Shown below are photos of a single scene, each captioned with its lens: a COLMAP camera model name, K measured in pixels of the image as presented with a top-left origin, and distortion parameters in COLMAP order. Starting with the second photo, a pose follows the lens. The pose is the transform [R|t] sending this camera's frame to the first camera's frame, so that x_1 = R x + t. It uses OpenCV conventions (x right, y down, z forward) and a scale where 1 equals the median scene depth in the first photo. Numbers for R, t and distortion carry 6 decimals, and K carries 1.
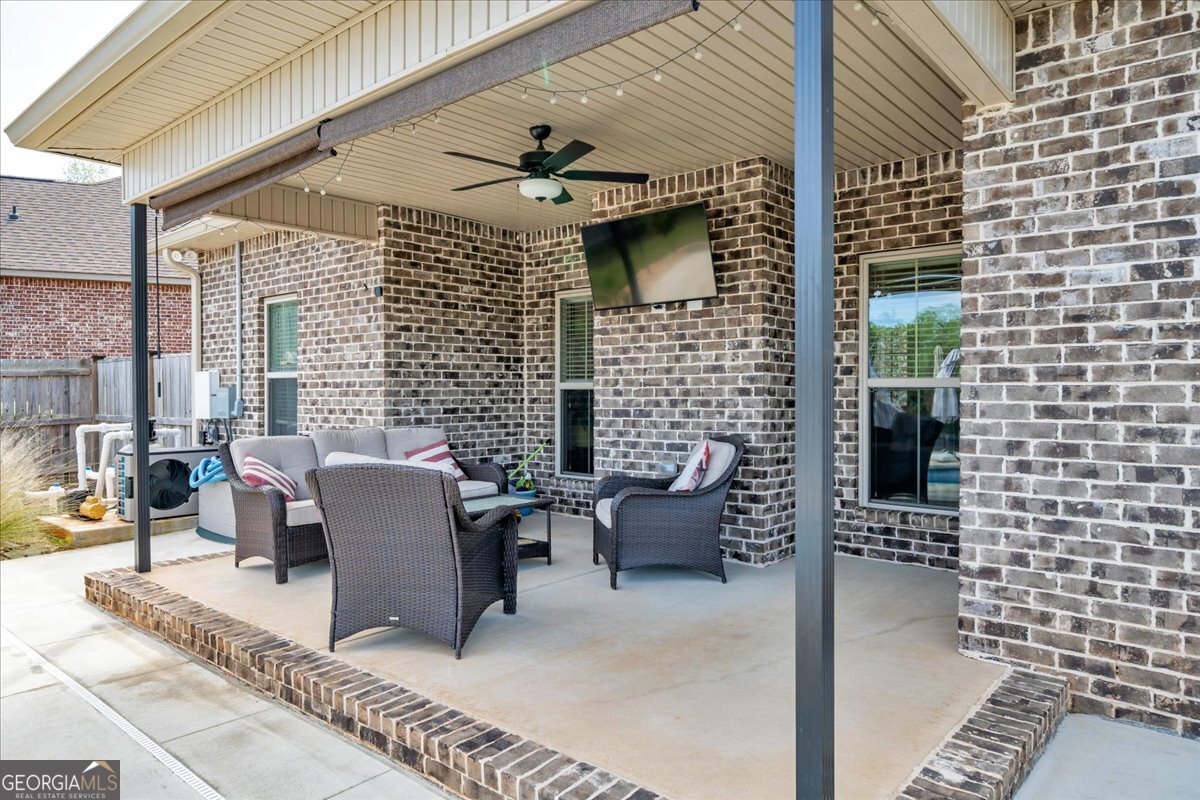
lens RADIAL K [[764.7, 0, 600.8], [0, 764.7, 392.6], [0, 0, 1]] dist [-0.003765, -0.000641]
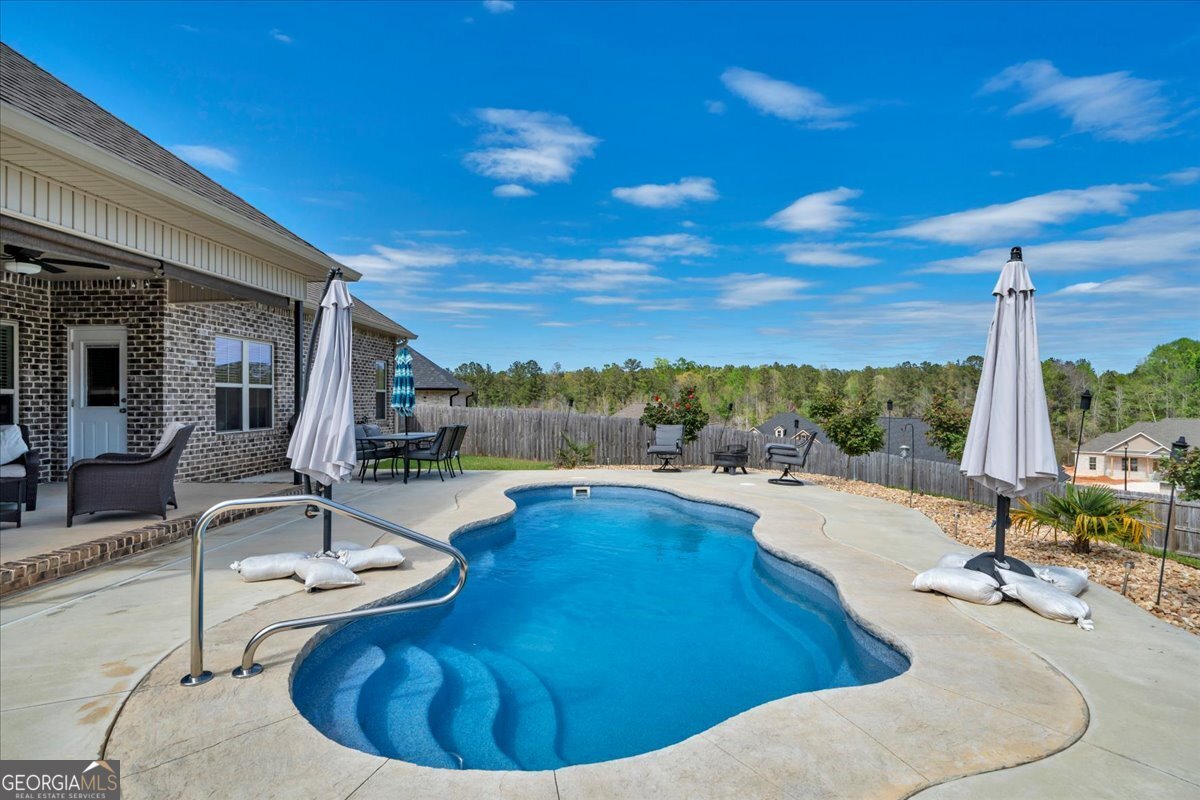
lens RADIAL K [[589.3, 0, 595.1], [0, 589.3, 402.2], [0, 0, 1]] dist [-0.016545, -0.000521]
pose [[-0.610458, -0.000728, 0.792048, -1.418616], [0.005455, 0.999972, 0.005124, 0.012473], [-0.792030, 0.007448, -0.610437, 0.634969]]
